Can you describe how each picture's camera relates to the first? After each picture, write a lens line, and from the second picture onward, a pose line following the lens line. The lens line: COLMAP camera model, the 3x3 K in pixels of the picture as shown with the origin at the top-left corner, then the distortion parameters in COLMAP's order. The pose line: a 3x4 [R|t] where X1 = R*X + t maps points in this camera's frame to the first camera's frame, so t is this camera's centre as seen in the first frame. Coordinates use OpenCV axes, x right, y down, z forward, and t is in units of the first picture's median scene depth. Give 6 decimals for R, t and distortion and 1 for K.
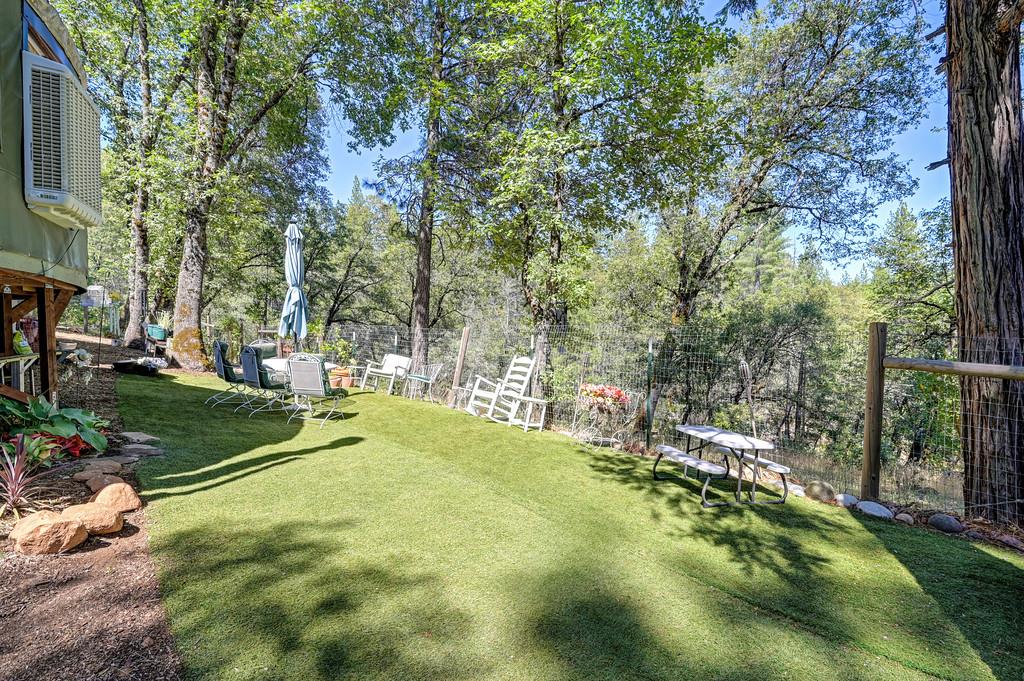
lens RADIAL K [[487.4, 0, 531.5], [0, 487.4, 340.1], [0, 0, 1]] dist [-0.001444, -0.000242]
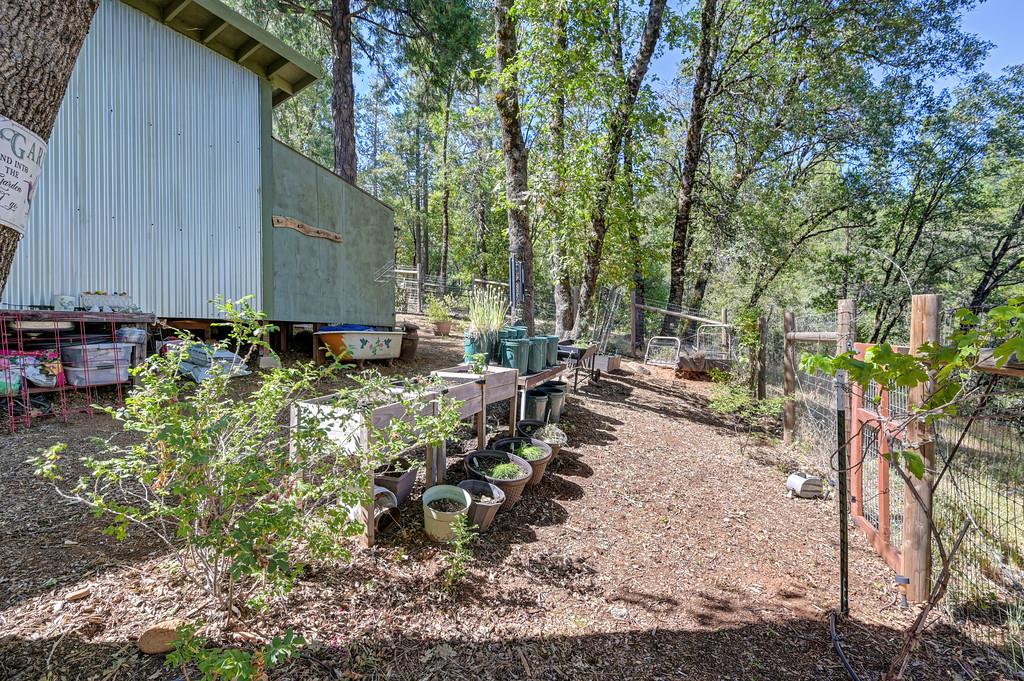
lens RADIAL K [[458.6, 0, 512.0], [0, 458.6, 340.5], [0, 0, 1]] dist [0.001110, 0.000110]
pose [[0.412455, 0.002867, -0.910974, -0.566101], [0.000312, 0.999995, 0.003288, -0.026950], [0.910978, -0.001640, 0.412451, 1.134631]]
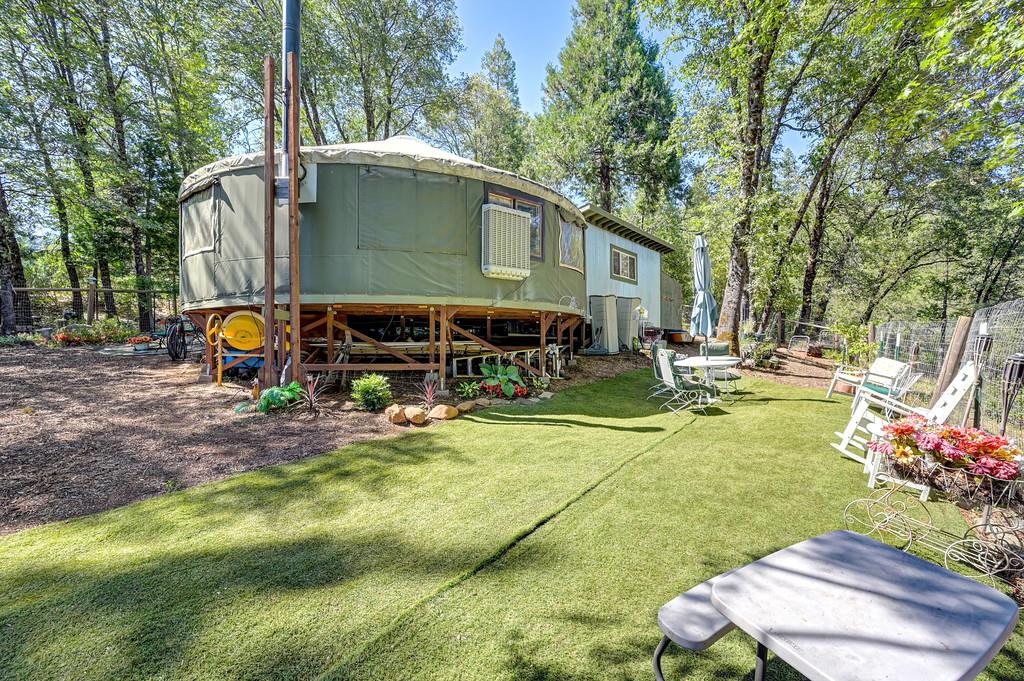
lens RADIAL K [[404.0, 0, 512.0], [0, 404.0, 340.5], [0, 0, 1]] dist [0.000510, -0.000665]
pose [[0.150098, -0.003656, -0.988664, 0.258549], [-0.007024, 0.999964, -0.004765, 0.007979], [0.988646, 0.007660, 0.150067, 0.297016]]
